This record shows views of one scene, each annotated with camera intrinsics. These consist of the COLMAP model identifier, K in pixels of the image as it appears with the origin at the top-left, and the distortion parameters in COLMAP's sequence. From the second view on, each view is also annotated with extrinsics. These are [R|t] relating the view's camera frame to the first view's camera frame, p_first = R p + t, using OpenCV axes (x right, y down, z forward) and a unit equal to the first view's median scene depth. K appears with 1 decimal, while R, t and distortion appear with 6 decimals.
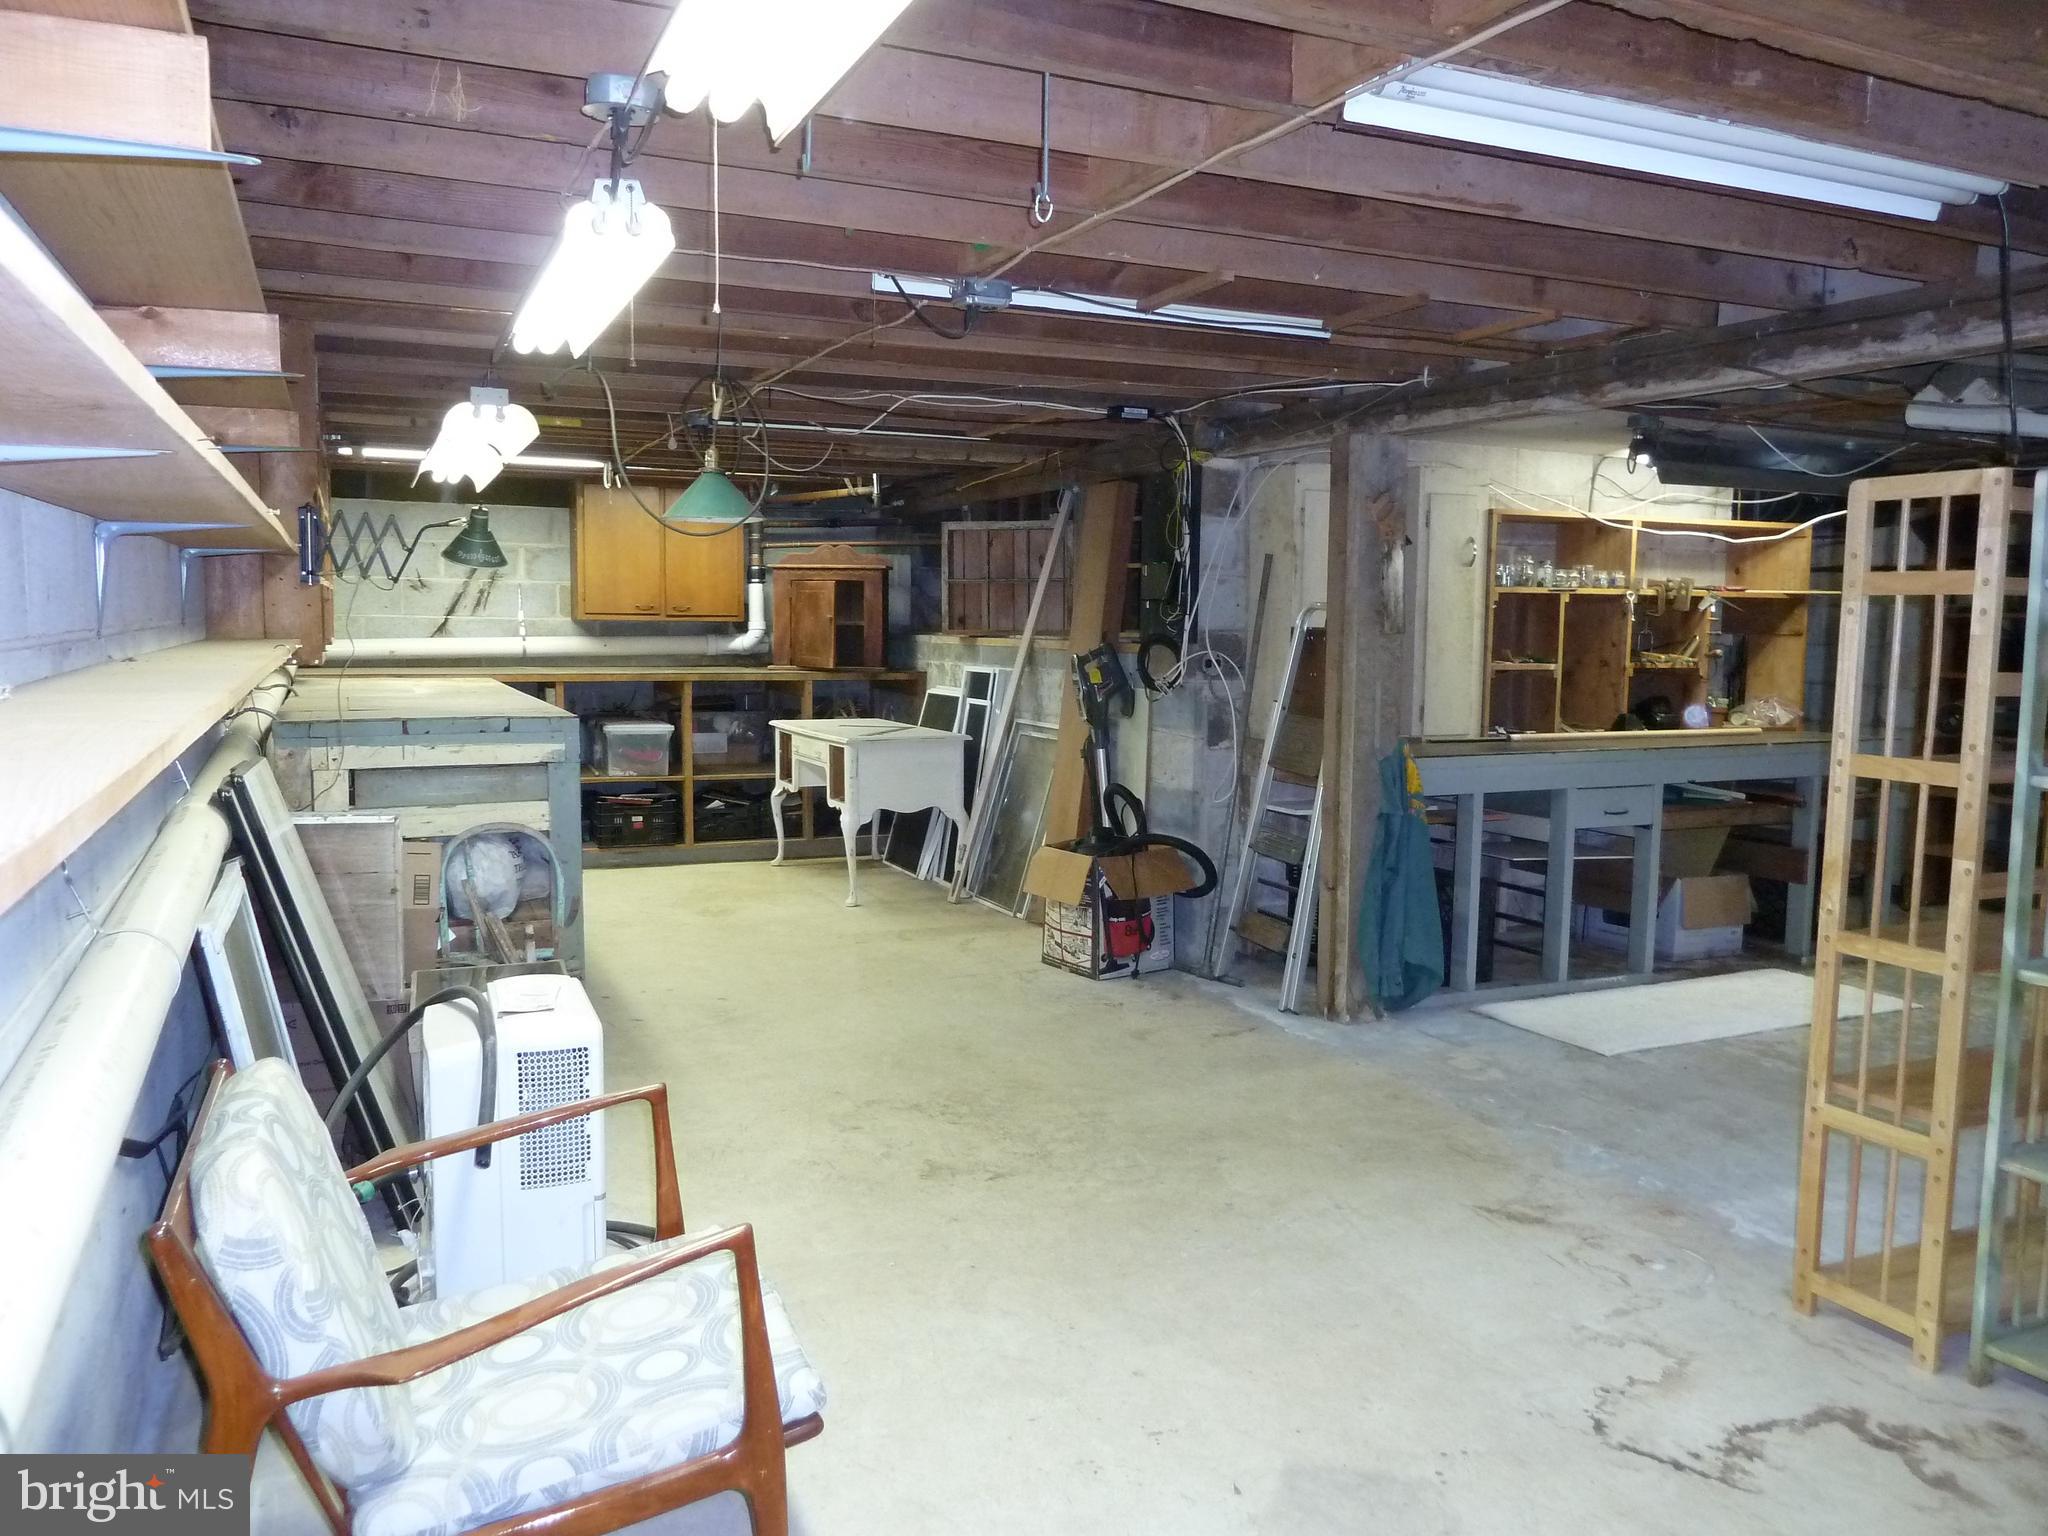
lens RADIAL K [[1541.1, 0, 1023.7], [0, 1541.1, 770.9], [0, 0, 1]] dist [-0.036695, 0.015757]
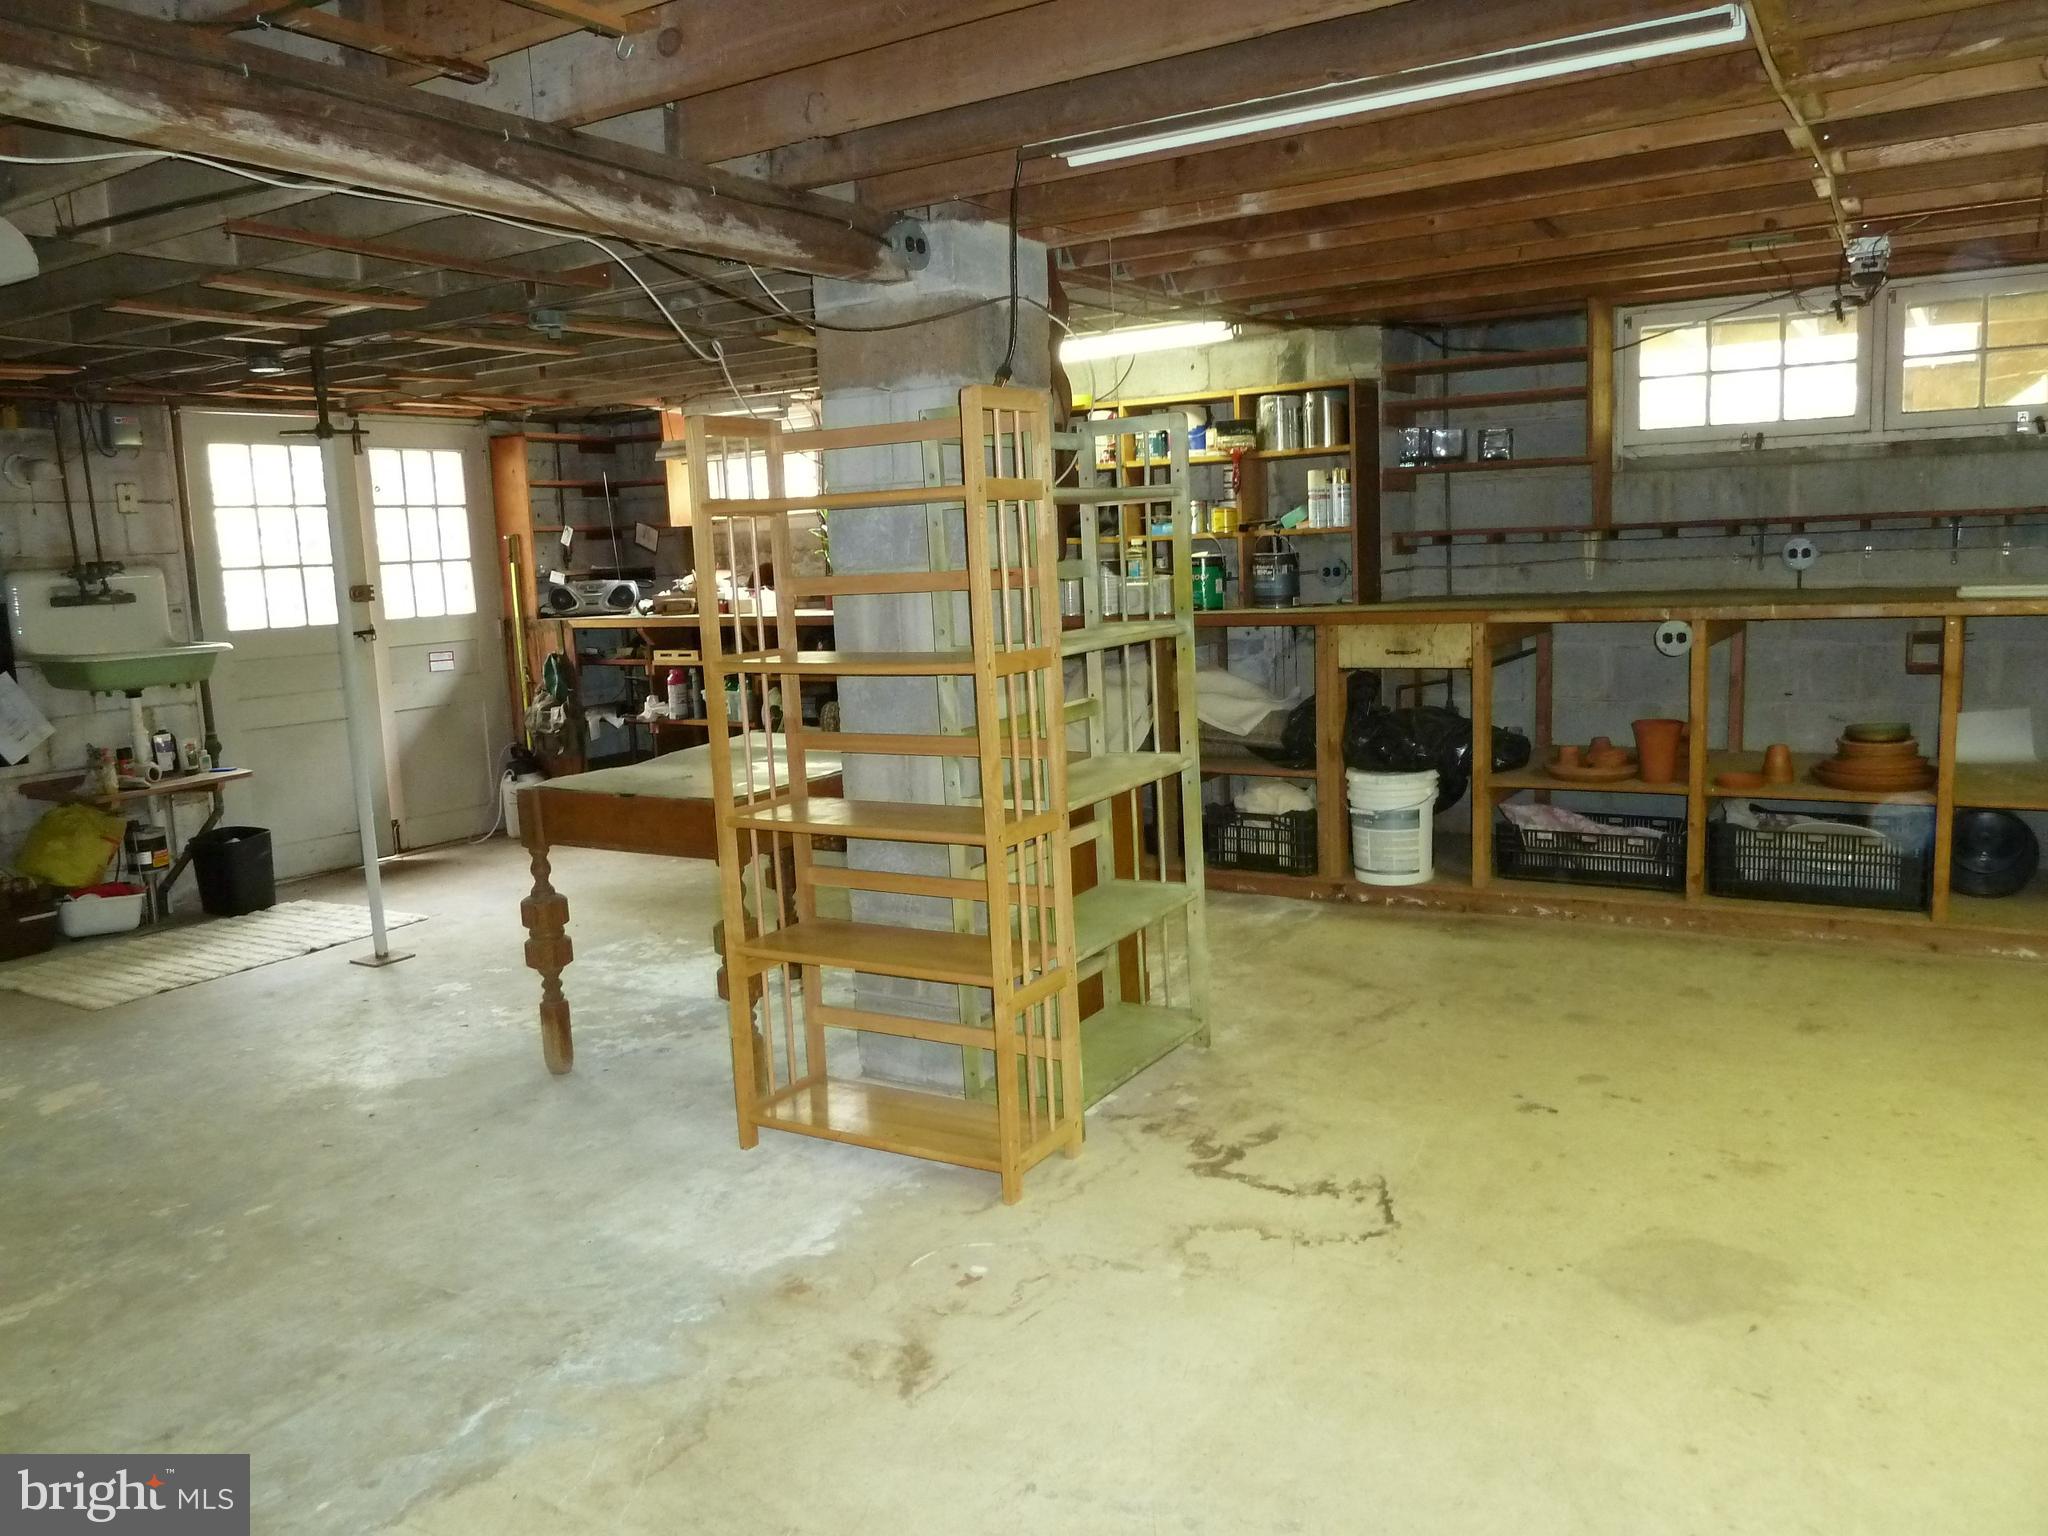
lens RADIAL K [[1541.1, 0, 1022.9], [0, 1541.1, 769.9], [0, 0, 1]] dist [-0.036695, 0.015757]
pose [[-0.568831, -0.104711, 0.815761, -0.286412], [0.119845, 0.970723, 0.208170, -0.133264], [-0.813676, 0.216179, -0.539628, 1.385192]]
